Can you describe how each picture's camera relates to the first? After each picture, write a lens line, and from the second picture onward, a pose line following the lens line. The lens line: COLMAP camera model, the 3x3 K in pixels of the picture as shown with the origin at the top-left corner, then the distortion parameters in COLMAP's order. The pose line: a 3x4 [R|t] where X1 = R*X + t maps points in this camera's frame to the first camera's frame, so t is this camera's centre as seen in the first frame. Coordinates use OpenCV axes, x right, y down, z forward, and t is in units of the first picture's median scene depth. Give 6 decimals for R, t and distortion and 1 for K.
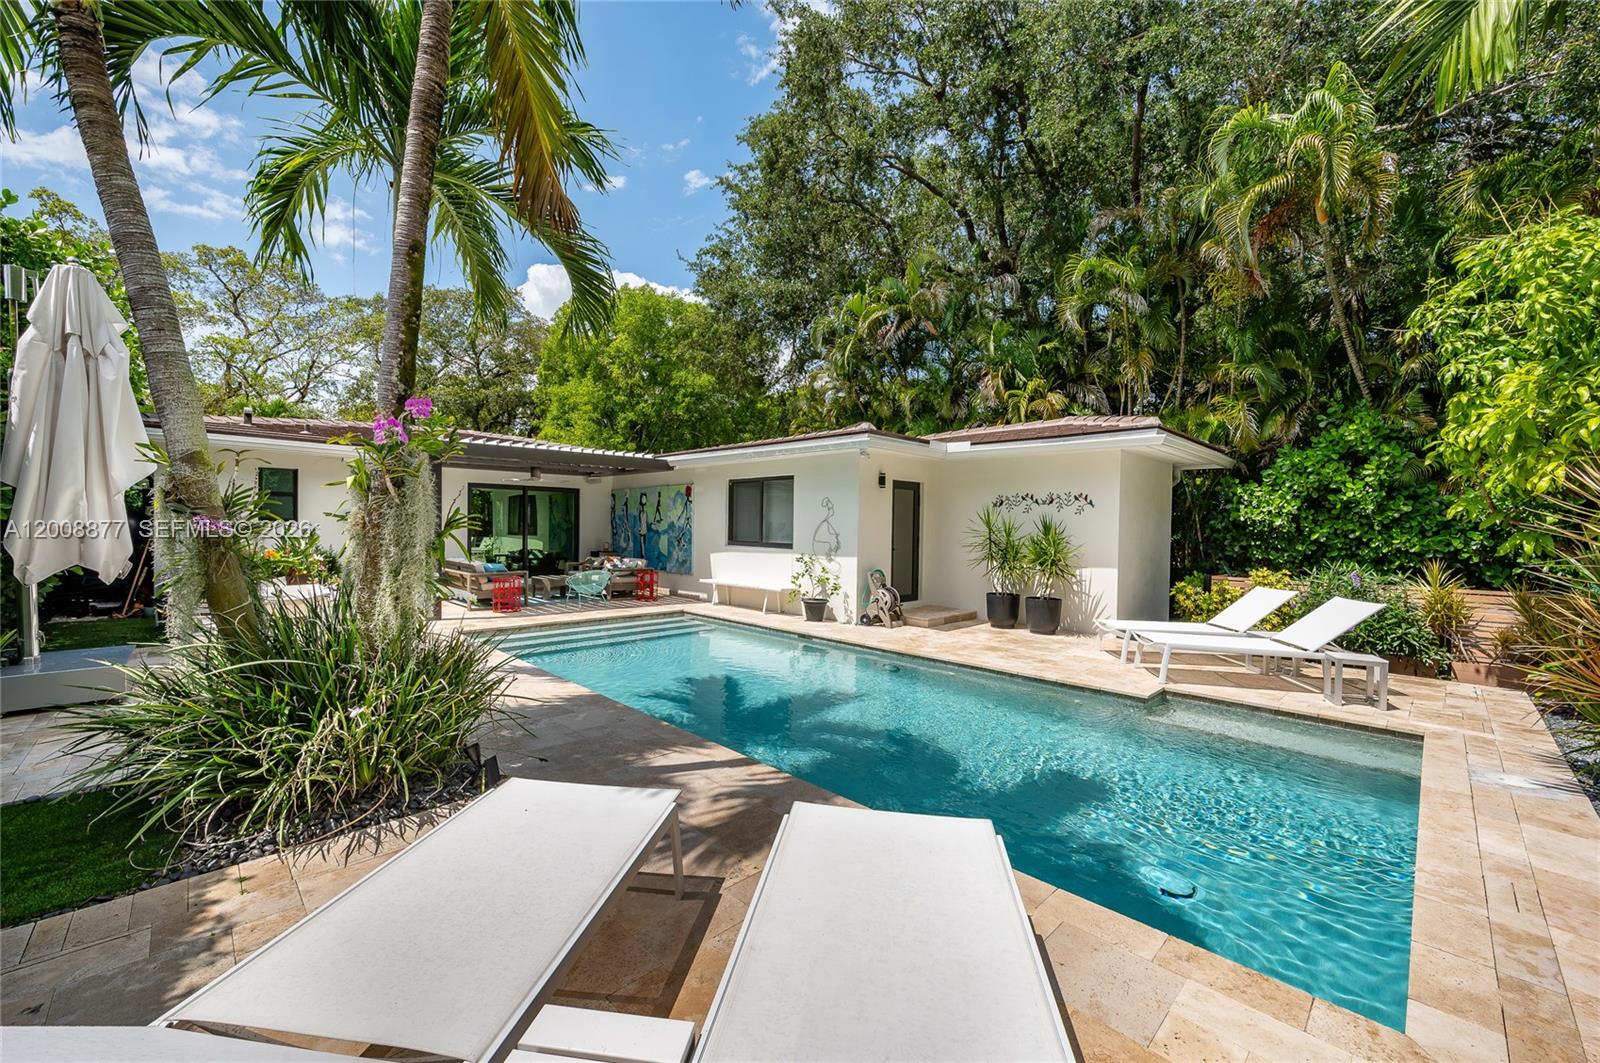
lens RADIAL K [[632.0, 0, 782.9], [0, 632.0, 539.8], [0, 0, 1]] dist [-0.000923, 0.000003]
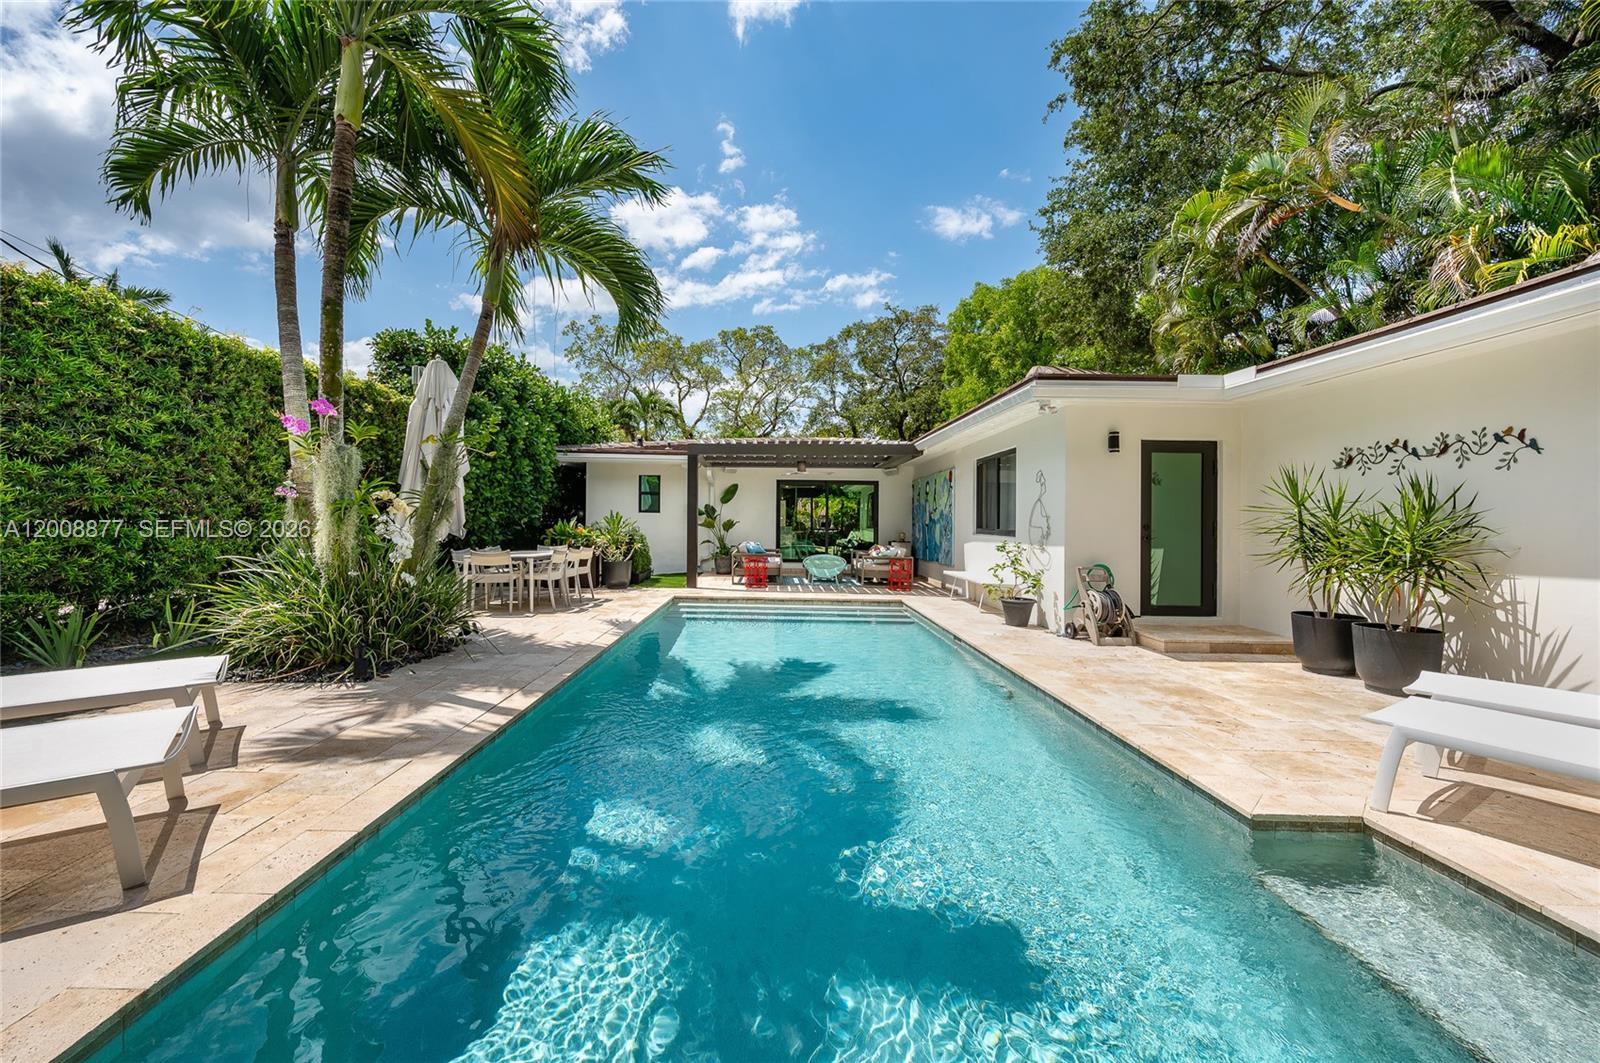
lens RADIAL K [[605.0, 0, 758.4], [0, 605.0, 522.9], [0, 0, 1]] dist [-0.000229, 0.000095]
pose [[0.710641, -0.003651, -0.703546, 0.352935], [-0.017841, 0.999571, -0.023208, 0.022220], [0.703329, 0.029044, 0.710271, 0.219291]]
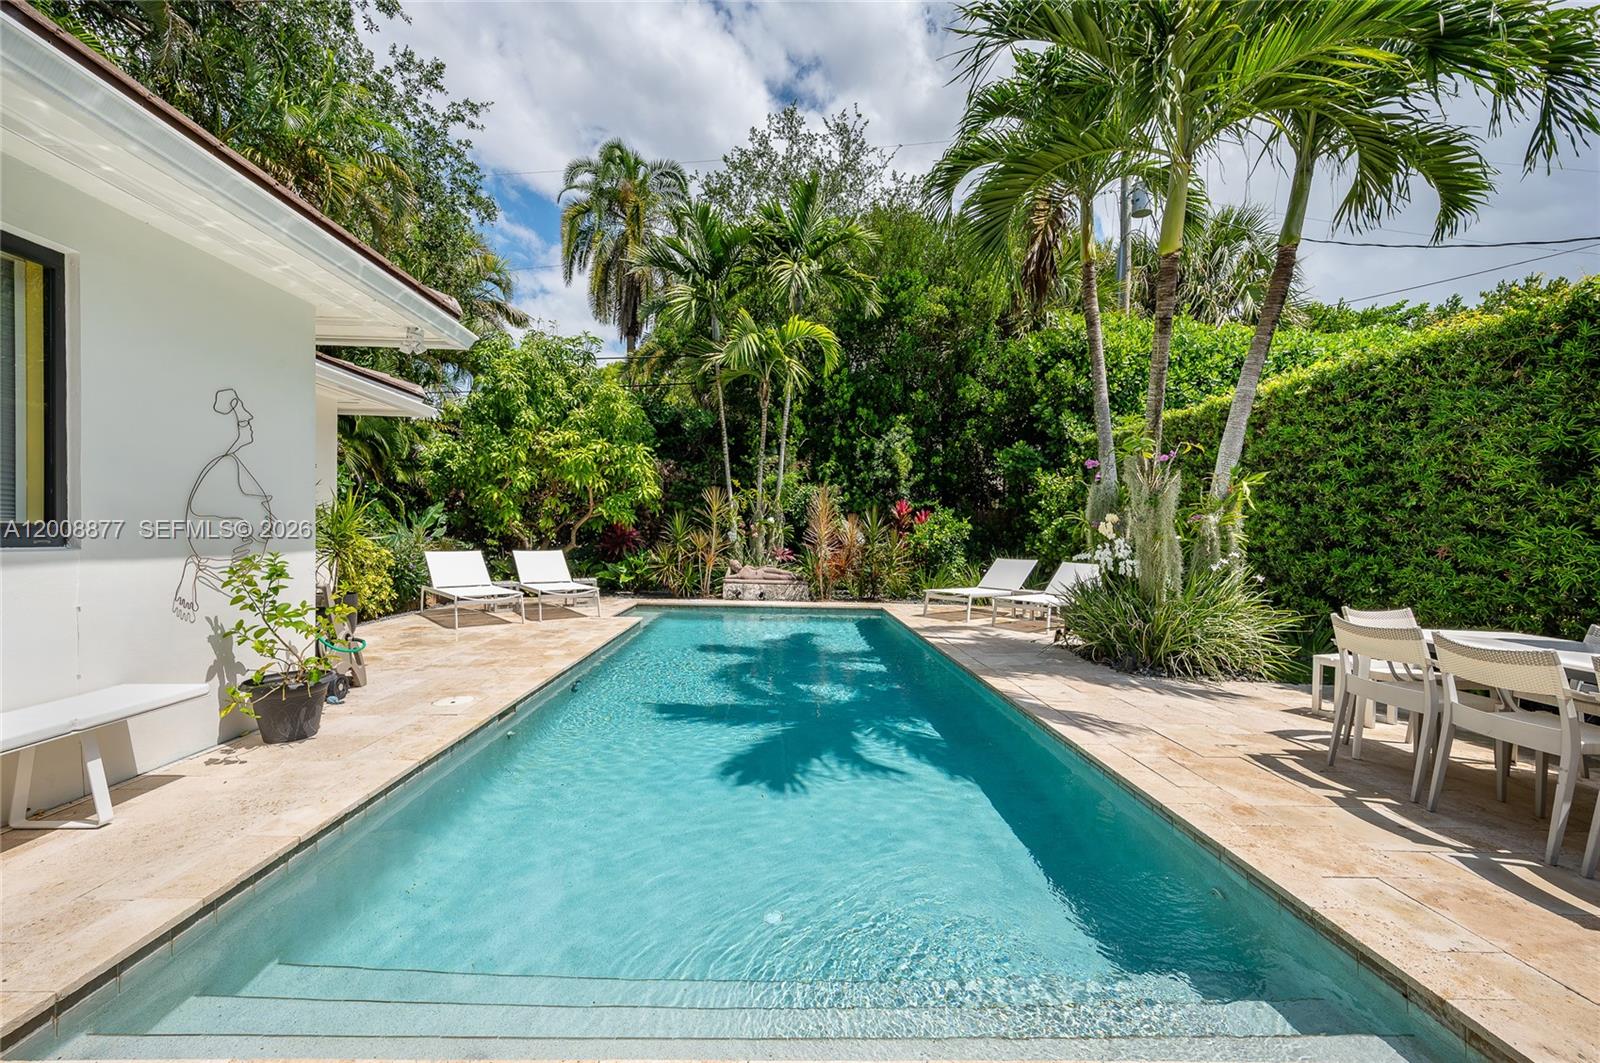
lens RADIAL K [[628.3, 0, 787.0], [0, 628.3, 518.3], [0, 0, 1]] dist [0.000484, 0.000057]
pose [[-0.742172, -0.018053, 0.669967, -0.395878], [-0.022086, 0.999753, 0.002473, -0.003357], [-0.669846, -0.012962, -0.742387, 1.060240]]
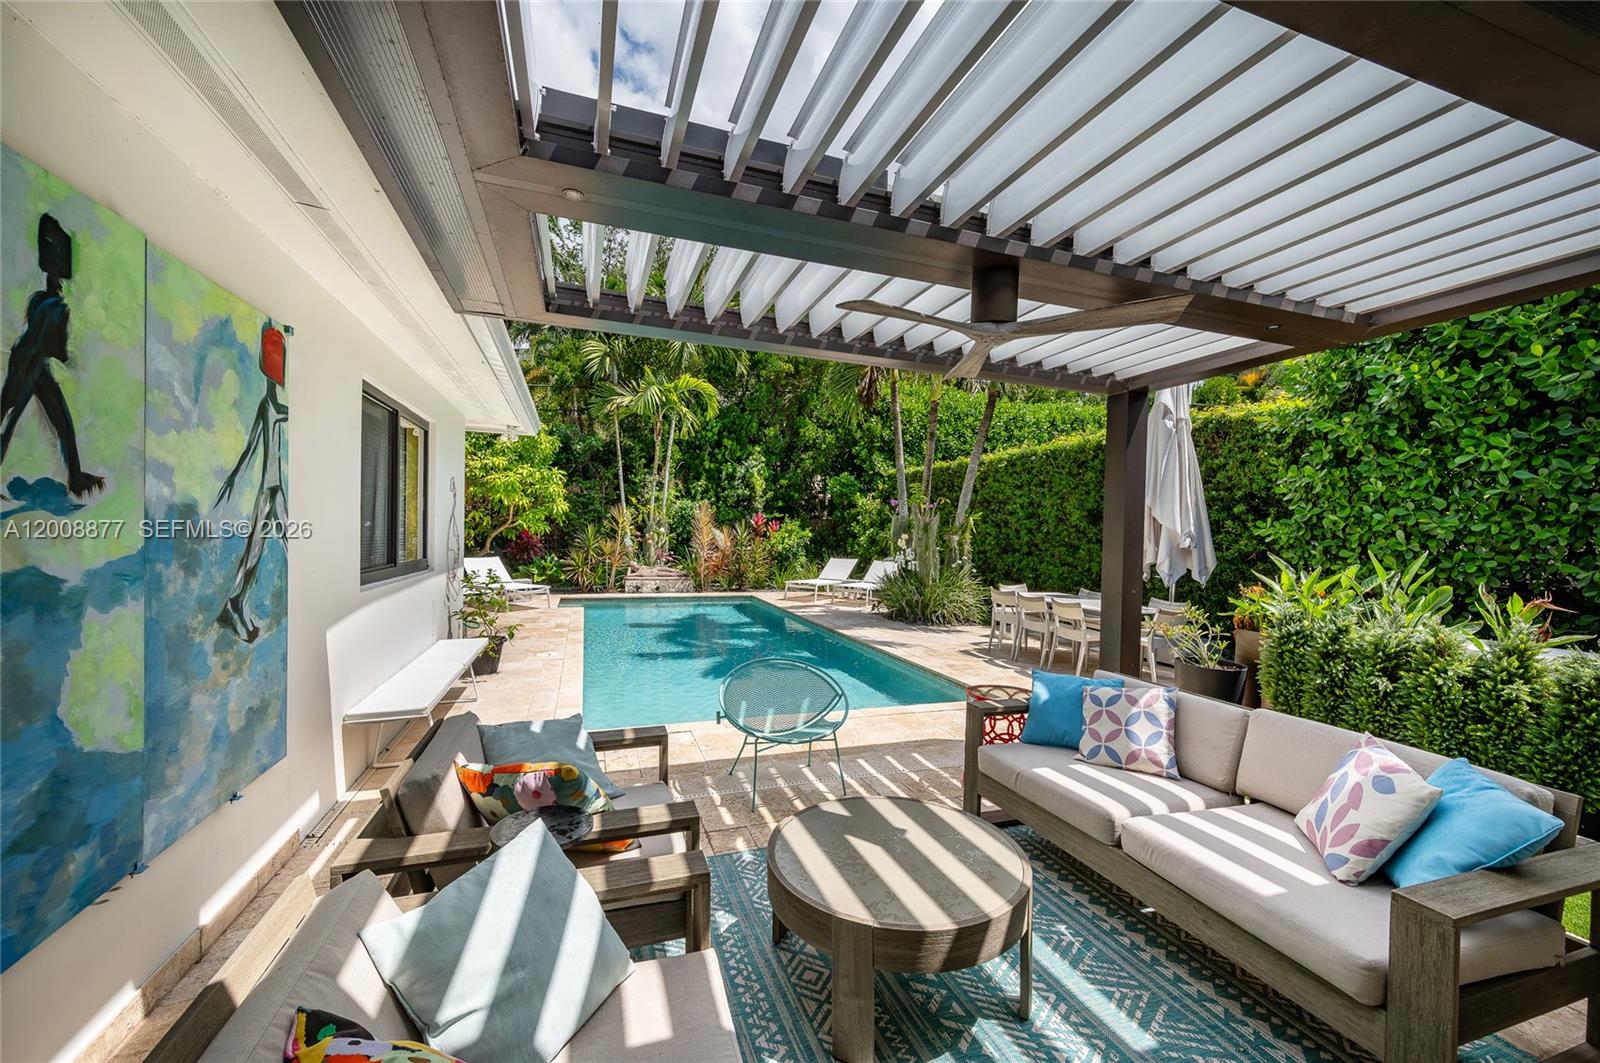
lens RADIAL K [[632.0, 0, 782.9], [0, 632.0, 539.8], [0, 0, 1]] dist [-0.000923, 0.000003]
pose [[-0.902139, -0.043109, 0.429286, -0.488824], [-0.028678, 0.998787, 0.040031, -0.039919], [-0.430491, 0.023803, -0.902281, 1.427715]]
